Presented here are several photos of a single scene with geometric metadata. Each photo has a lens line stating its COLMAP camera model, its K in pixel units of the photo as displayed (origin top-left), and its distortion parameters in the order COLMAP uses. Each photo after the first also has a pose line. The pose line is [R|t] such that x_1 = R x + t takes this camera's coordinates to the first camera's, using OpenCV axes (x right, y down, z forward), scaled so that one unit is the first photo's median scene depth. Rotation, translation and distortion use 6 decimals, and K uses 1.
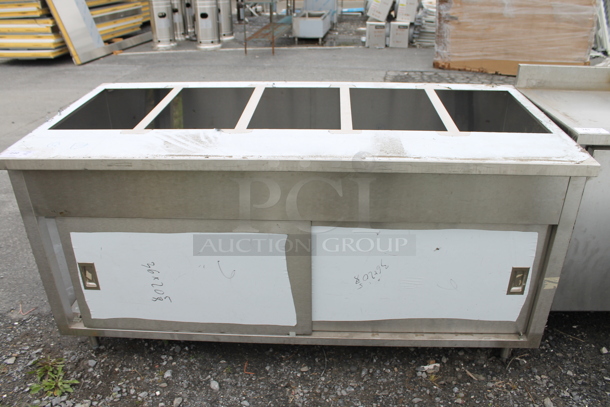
lens RADIAL K [[514.1, 0, 306.6], [0, 514.1, 206.1], [0, 0, 1]] dist [-0.159923, 0.133788]
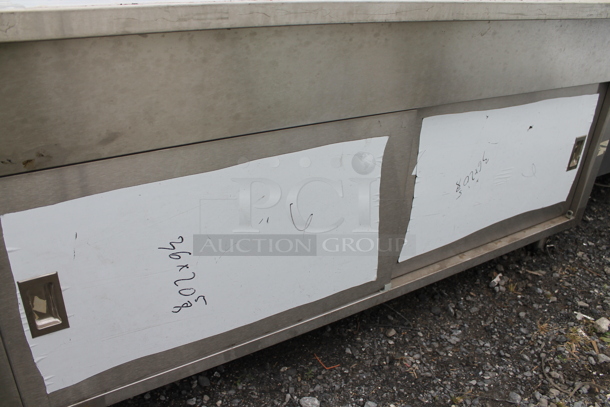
lens RADIAL K [[514.1, 0, 305.4], [0, 514.1, 206.7], [0, 0, 1]] dist [-0.159923, 0.133788]
pose [[0.823283, -0.222799, 0.522078, -0.471068], [0.211133, 0.973953, 0.082696, 0.059662], [-0.526904, 0.042146, 0.848879, 0.454058]]
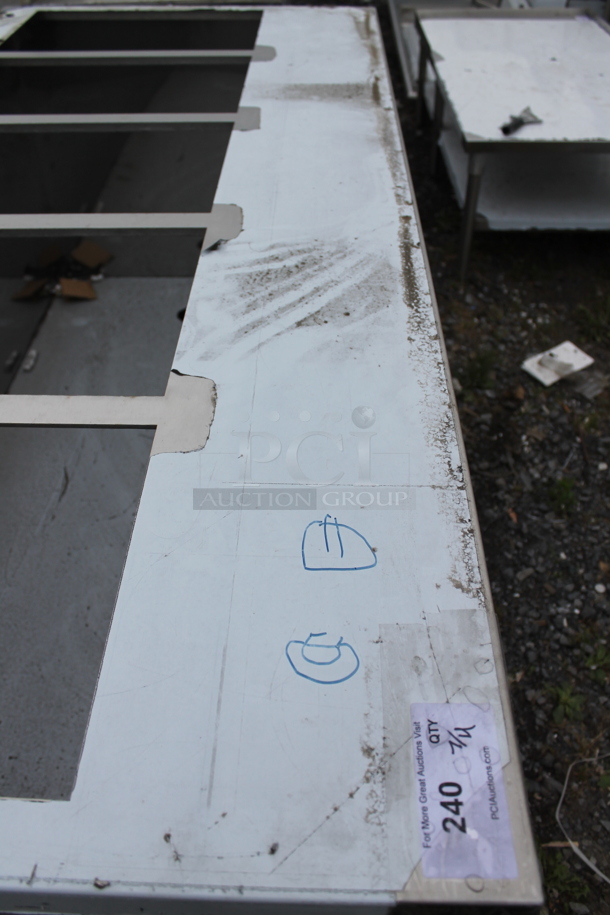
lens RADIAL K [[771.2, 0, 299.5], [0, 771.2, 454.8], [0, 0, 1]] dist [-0.159923, 0.133788]
pose [[-0.022083, -0.682199, 0.730833, -0.586552], [0.473098, 0.636852, 0.608767, -0.314322], [-0.880733, 0.359199, 0.308684, 0.773452]]
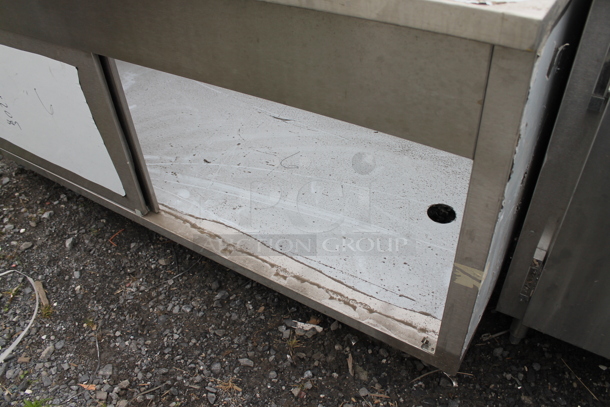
lens RADIAL K [[514.1, 0, 310.4], [0, 514.1, 203.4], [0, 0, 1]] dist [-0.159923, 0.133788]
pose [[0.869584, 0.297581, -0.394043, 0.487626], [-0.196613, 0.940683, 0.276512, -0.018599], [0.452954, -0.162976, 0.876511, 0.463222]]
